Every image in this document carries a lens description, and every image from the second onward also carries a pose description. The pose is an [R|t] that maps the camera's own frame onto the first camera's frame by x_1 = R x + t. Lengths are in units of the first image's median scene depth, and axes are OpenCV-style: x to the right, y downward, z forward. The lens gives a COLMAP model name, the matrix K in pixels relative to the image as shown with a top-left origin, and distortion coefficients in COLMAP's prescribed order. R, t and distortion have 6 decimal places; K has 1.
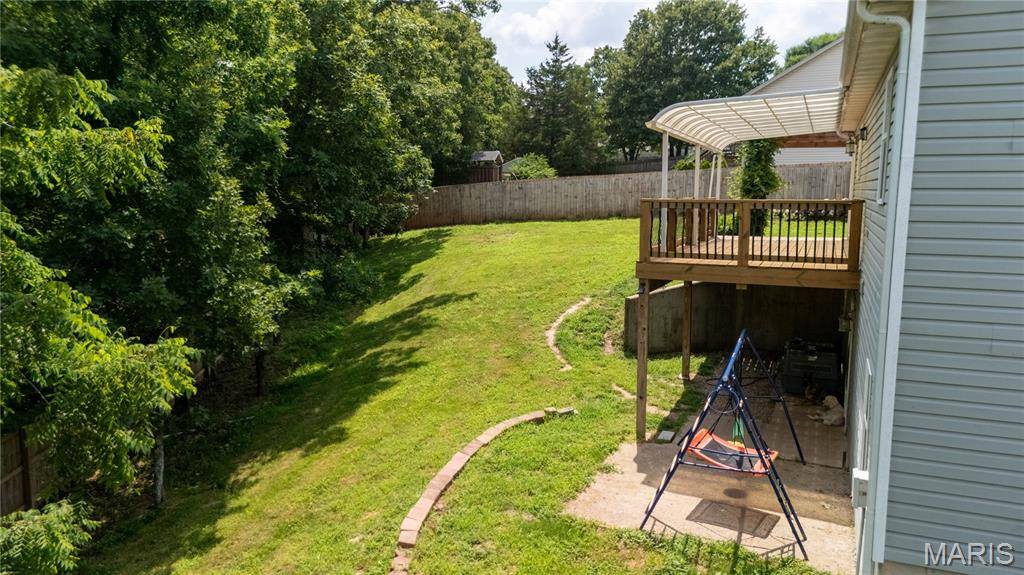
lens RADIAL K [[757.5, 0, 508.4], [0, 757.5, 289.4], [0, 0, 1]] dist [0.068488, -0.065740]
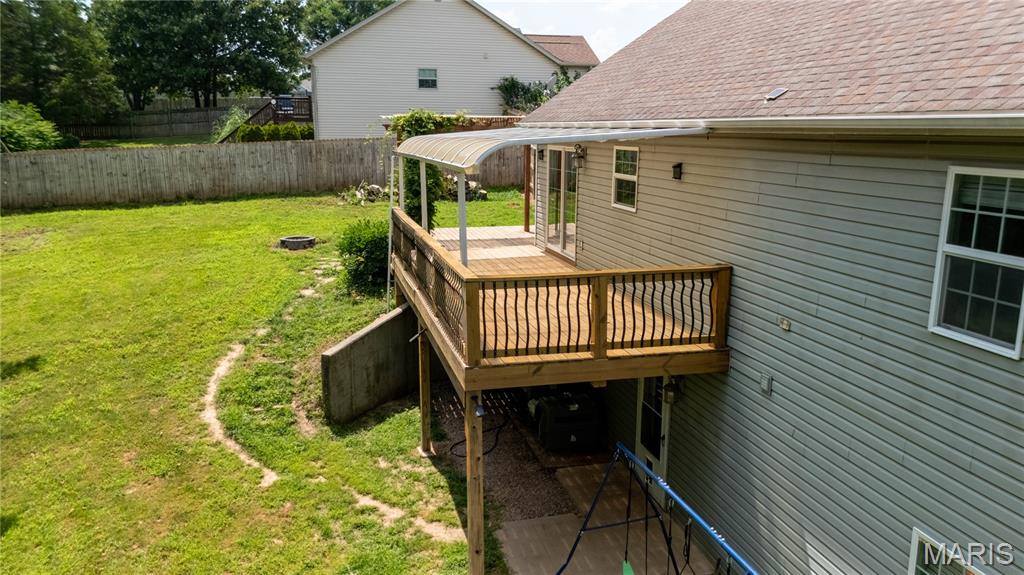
lens RADIAL K [[757.5, 0, 520.2], [0, 757.5, 285.0], [0, 0, 1]] dist [0.068488, -0.065740]
pose [[0.798665, -0.121396, 0.589405, -0.115945], [0.076979, 0.992004, 0.100008, -0.109546], [-0.596833, -0.034501, 0.801624, 0.262280]]
